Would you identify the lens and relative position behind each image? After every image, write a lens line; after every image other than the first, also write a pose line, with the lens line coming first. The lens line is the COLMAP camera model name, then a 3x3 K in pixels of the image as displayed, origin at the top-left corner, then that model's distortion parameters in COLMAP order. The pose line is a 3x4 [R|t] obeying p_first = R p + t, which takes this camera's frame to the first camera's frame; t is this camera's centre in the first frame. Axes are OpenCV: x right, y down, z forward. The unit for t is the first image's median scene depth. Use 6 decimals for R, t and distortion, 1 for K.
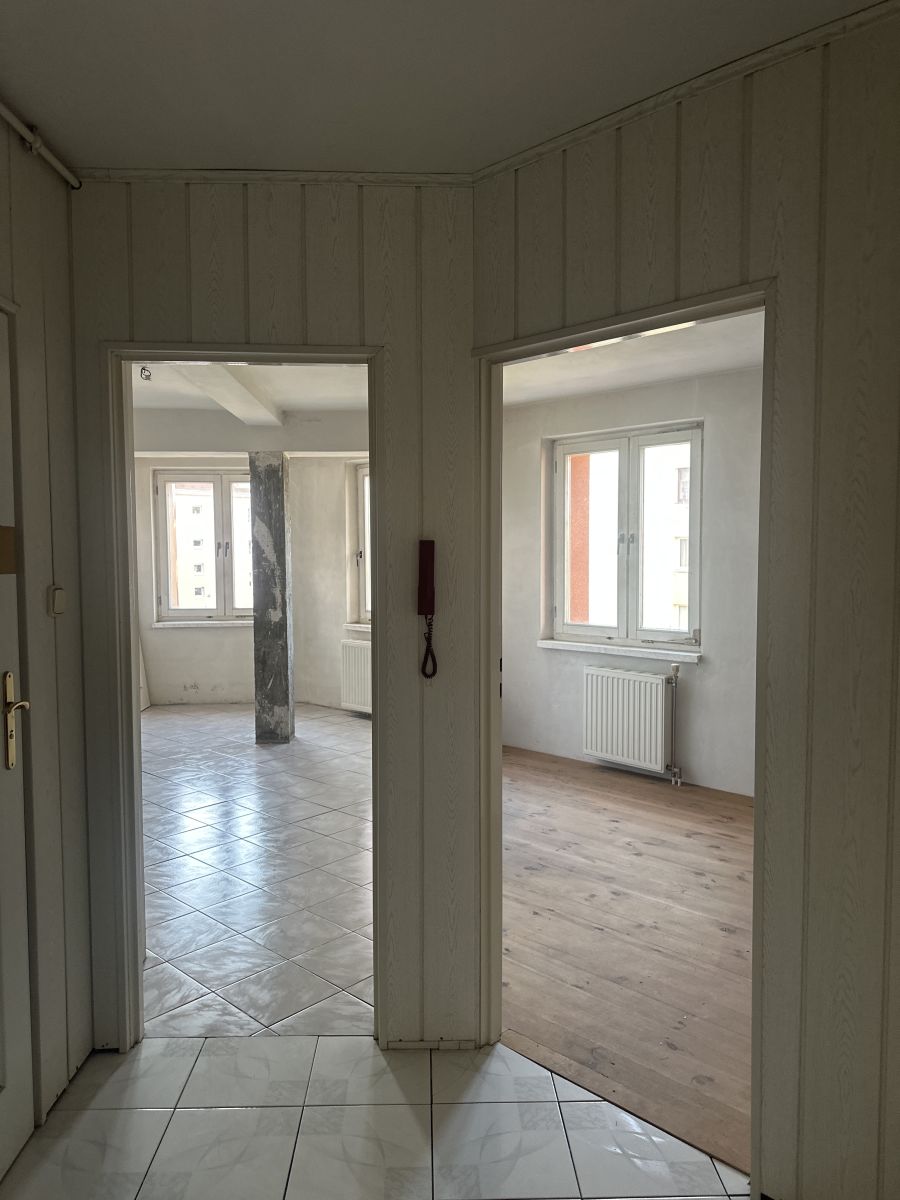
lens RADIAL K [[808.0, 0, 450.0], [0, 808.0, 600.0], [0, 0, 1]] dist [0.127844, -0.178273]
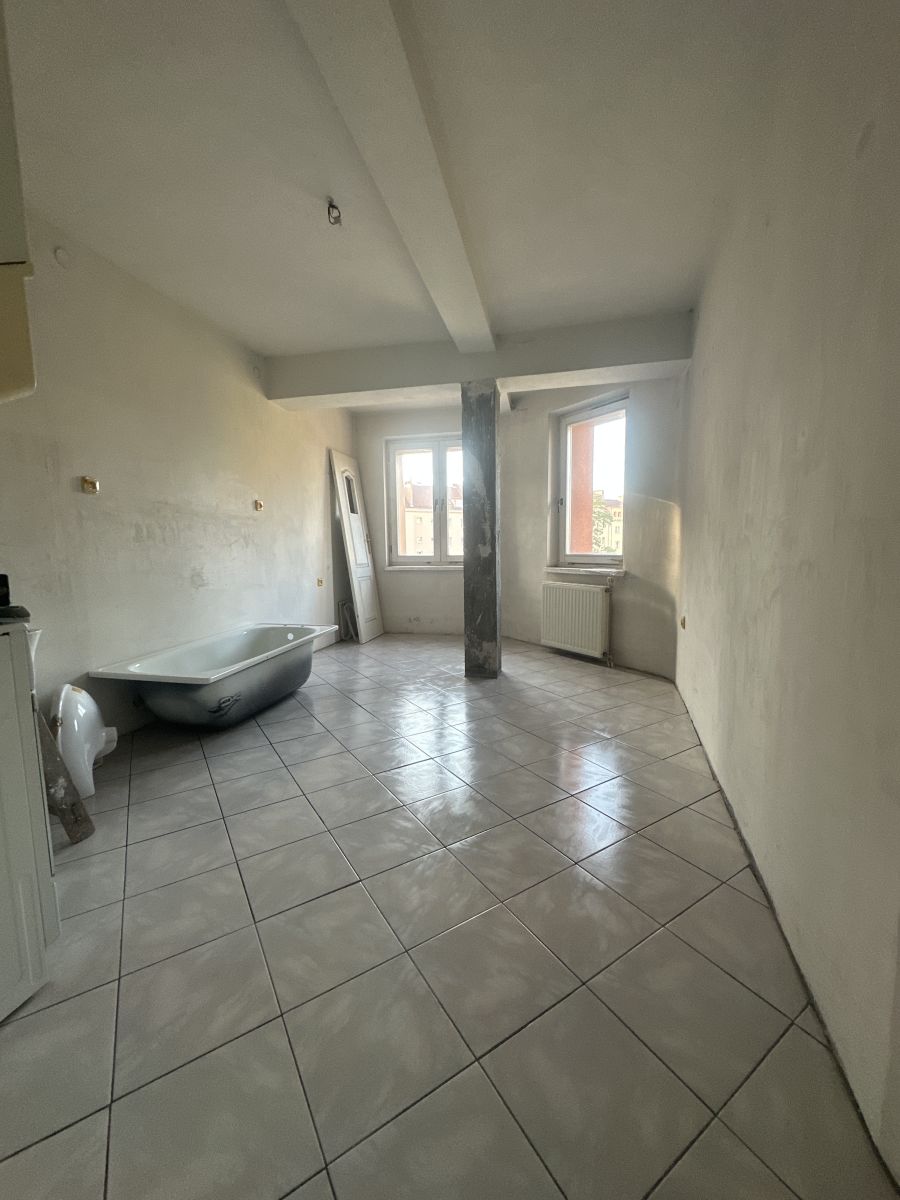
lens RADIAL K [[465.3, 0, 450.0], [0, 465.3, 600.0], [0, 0, 1]] dist [0.002086, 0.000656]
pose [[0.964822, 0.022806, -0.261913, -0.102925], [-0.008122, 0.998340, 0.057012, 0.045626], [0.262778, -0.052879, 0.963406, 0.427014]]
